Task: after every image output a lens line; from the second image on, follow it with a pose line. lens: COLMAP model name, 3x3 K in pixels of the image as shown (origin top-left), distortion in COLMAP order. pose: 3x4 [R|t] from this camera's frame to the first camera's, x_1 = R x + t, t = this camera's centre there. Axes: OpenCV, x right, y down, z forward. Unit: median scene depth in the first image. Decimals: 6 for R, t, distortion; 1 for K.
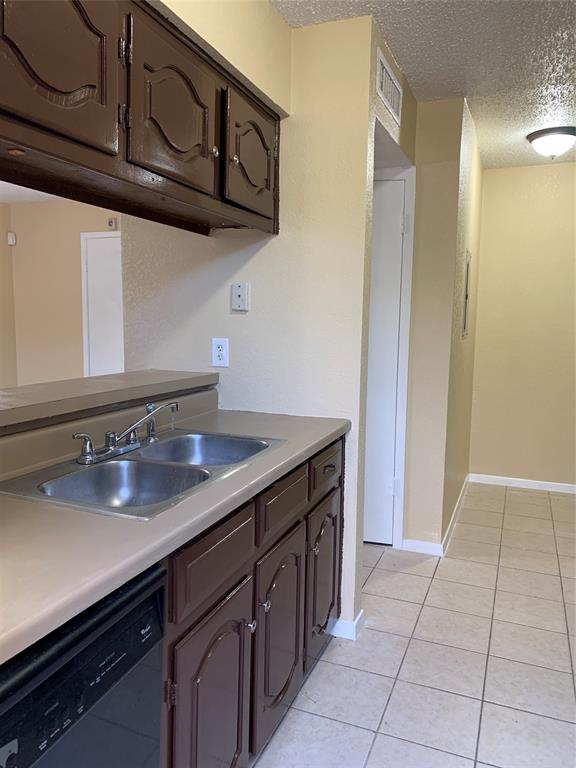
lens RADIAL K [[587.9, 0, 278.9], [0, 587.9, 380.1], [0, 0, 1]] dist [0.012035, -0.016954]
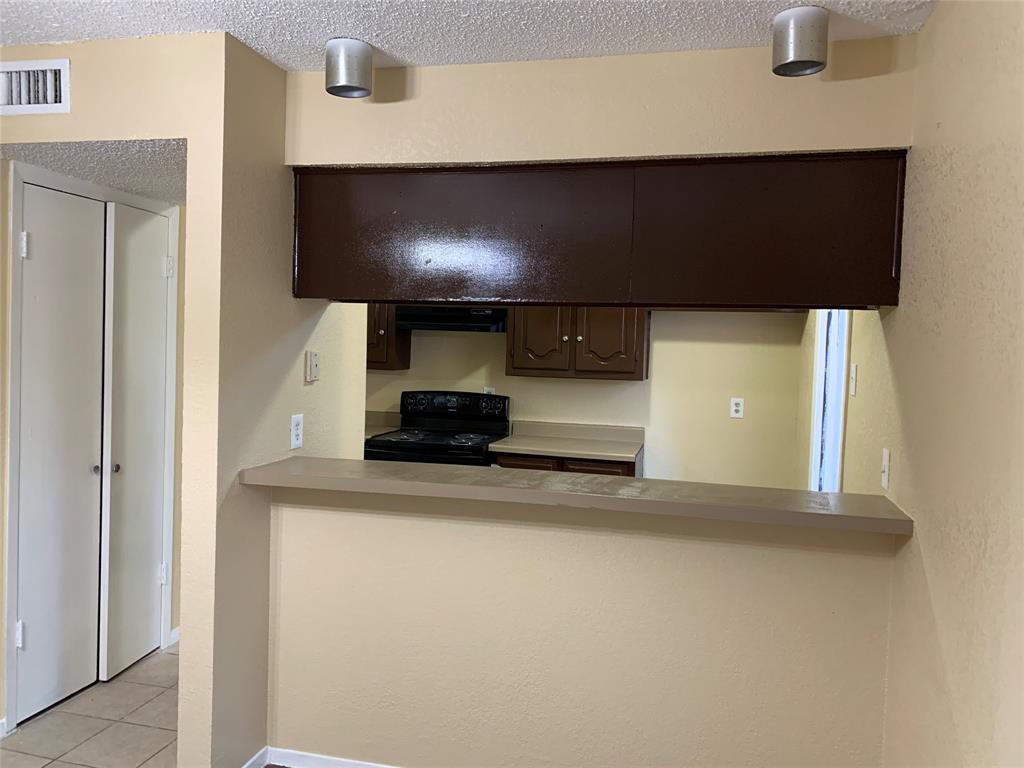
lens RADIAL K [[783.9, 0, 512.0], [0, 783.9, 384.0], [0, 0, 1]] dist [0.012035, -0.016954]
pose [[-0.166543, -0.064414, 0.983928, -1.412464], [0.074338, 0.994204, 0.077669, -0.200543], [-0.983228, 0.086079, -0.160789, 0.965771]]
